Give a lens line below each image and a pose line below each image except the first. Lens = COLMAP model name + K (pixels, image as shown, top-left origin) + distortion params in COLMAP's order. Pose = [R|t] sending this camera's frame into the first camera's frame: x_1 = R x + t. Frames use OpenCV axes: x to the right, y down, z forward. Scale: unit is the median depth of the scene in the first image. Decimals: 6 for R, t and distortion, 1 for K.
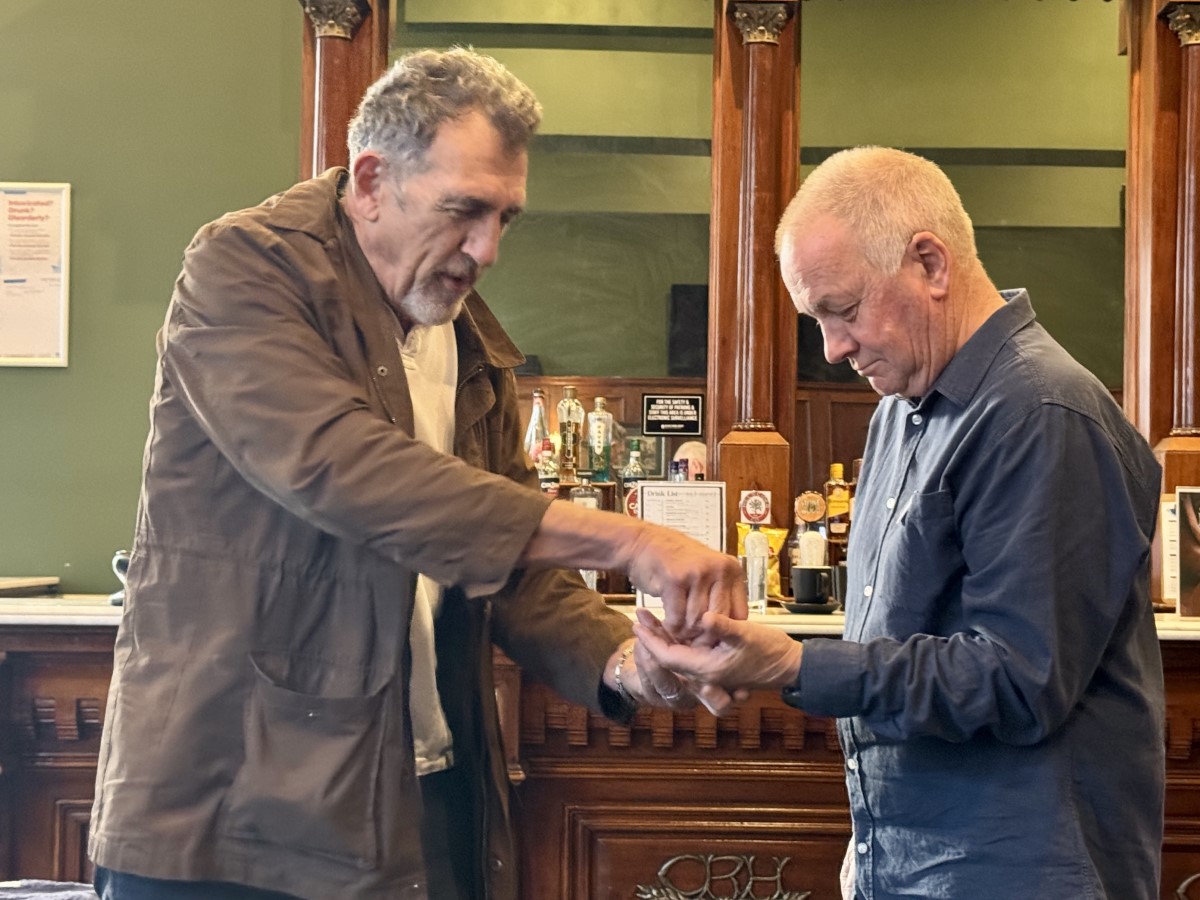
lens RADIAL K [[2307.6, 0, 624.9], [0, 2307.6, 434.0], [0, 0, 1]] dist [0.130019, 0.000000]
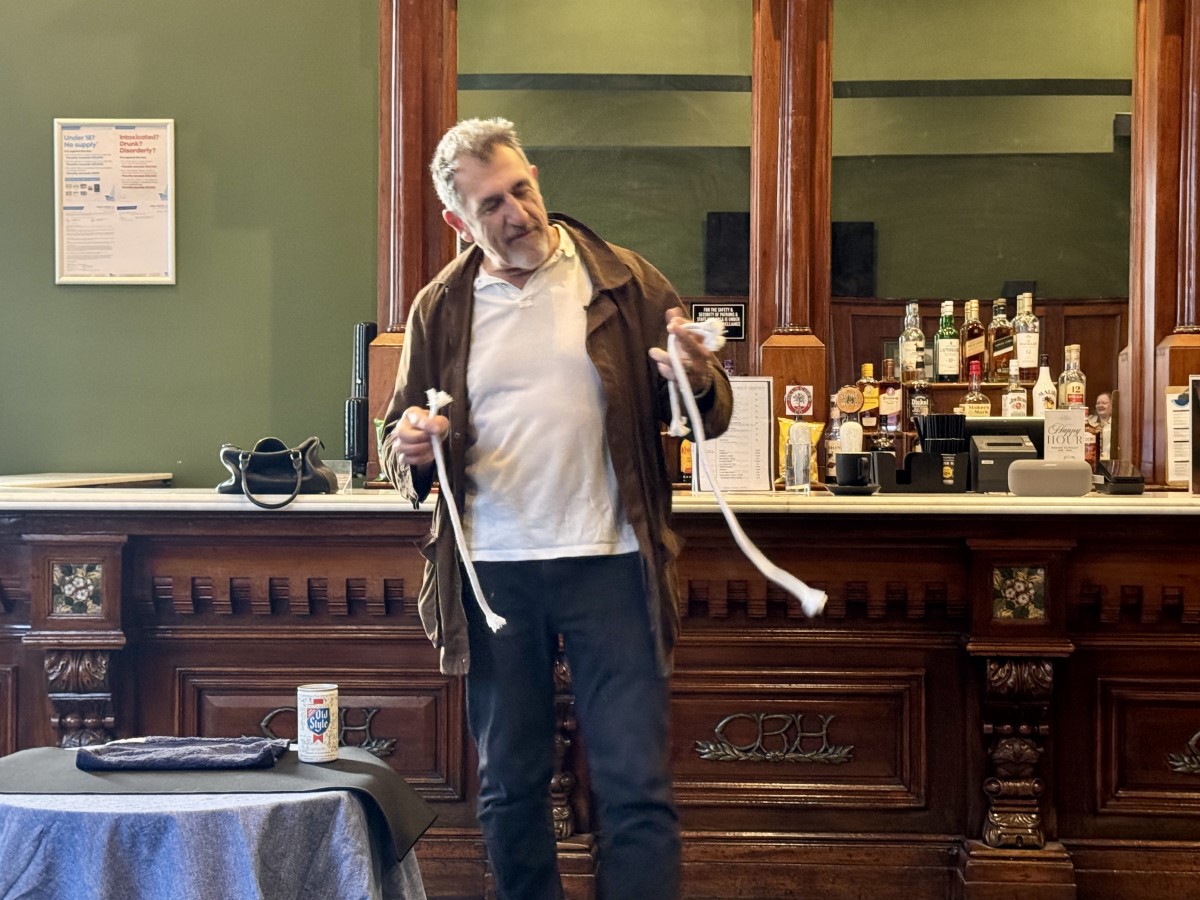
lens RADIAL K [[2028.3, 0, 606.4], [0, 2028.3, 445.1], [0, 0, 1]] dist [0.111421, 0.000000]
pose [[0.999556, -0.010384, -0.027940, -0.006623], [0.011653, 0.998890, 0.045646, 0.006214], [0.027435, -0.045951, 0.998567, 0.025307]]
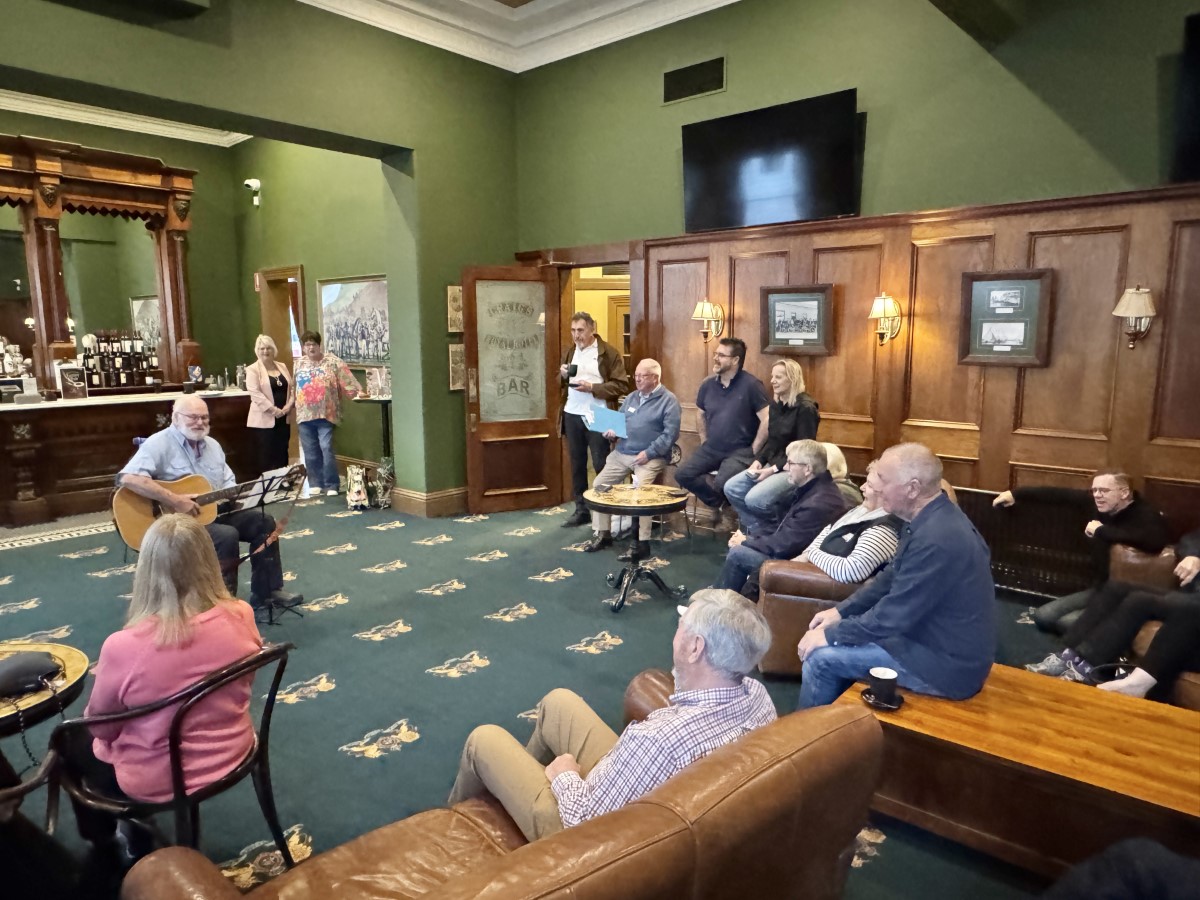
lens RADIAL K [[811.8, 0, 605.6], [0, 811.8, 462.2], [0, 0, 1]] dist [0.005260, 0.002998]
pose [[0.653764, -0.138145, 0.743982, -0.166105], [-0.022498, 0.979211, 0.201593, -0.090290], [-0.756364, -0.148532, 0.637065, -0.461989]]
